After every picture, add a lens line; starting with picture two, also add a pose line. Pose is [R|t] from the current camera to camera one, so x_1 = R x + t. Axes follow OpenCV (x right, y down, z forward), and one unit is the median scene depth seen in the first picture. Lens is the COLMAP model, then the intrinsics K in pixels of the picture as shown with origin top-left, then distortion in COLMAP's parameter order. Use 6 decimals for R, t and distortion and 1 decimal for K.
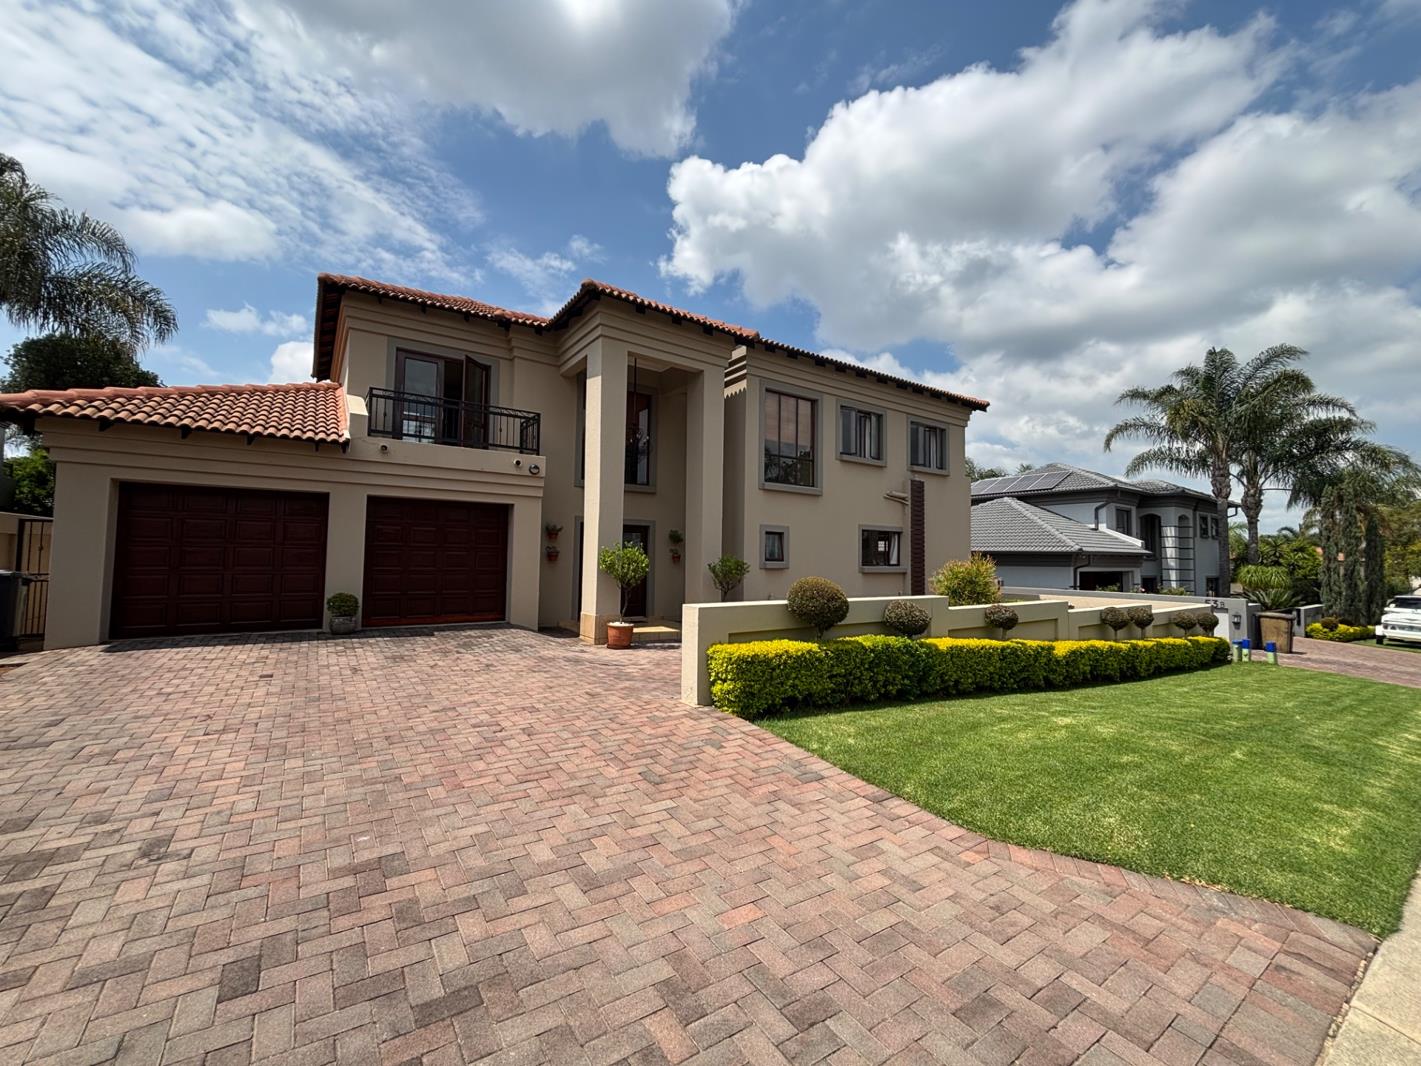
lens RADIAL K [[572.8, 0, 677.5], [0, 572.8, 532.6], [0, 0, 1]] dist [-0.000495, -0.000052]
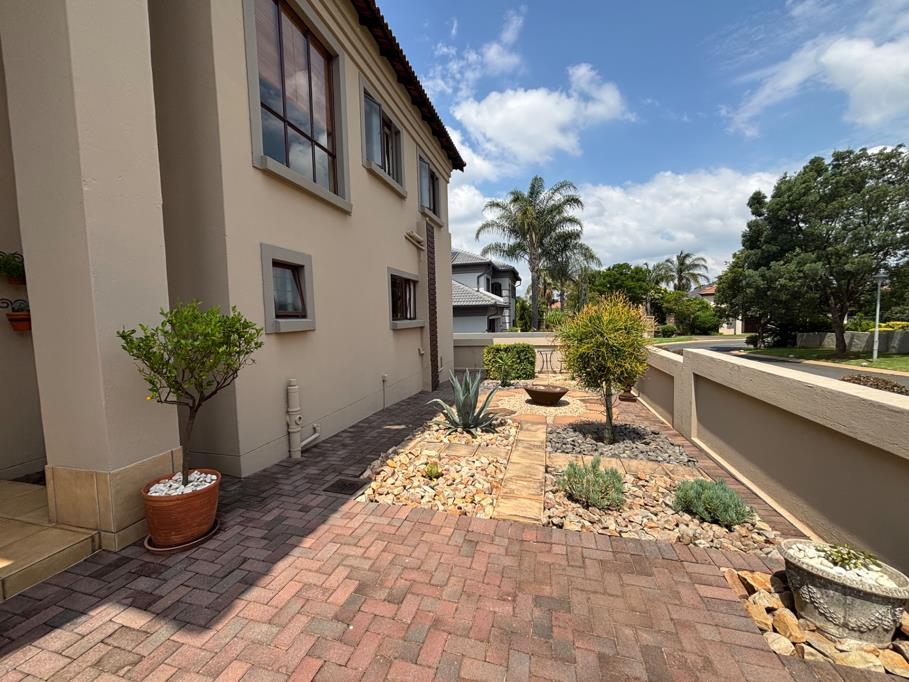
lens RADIAL K [[366.4, 0, 433.4], [0, 366.4, 340.8], [0, 0, 1]] dist [-0.000495, -0.000052]
pose [[0.762847, -0.076802, 0.642002, 0.041426], [0.009083, 0.994095, 0.108129, 0.029813], [-0.646515, -0.076654, 0.759040, 0.555033]]
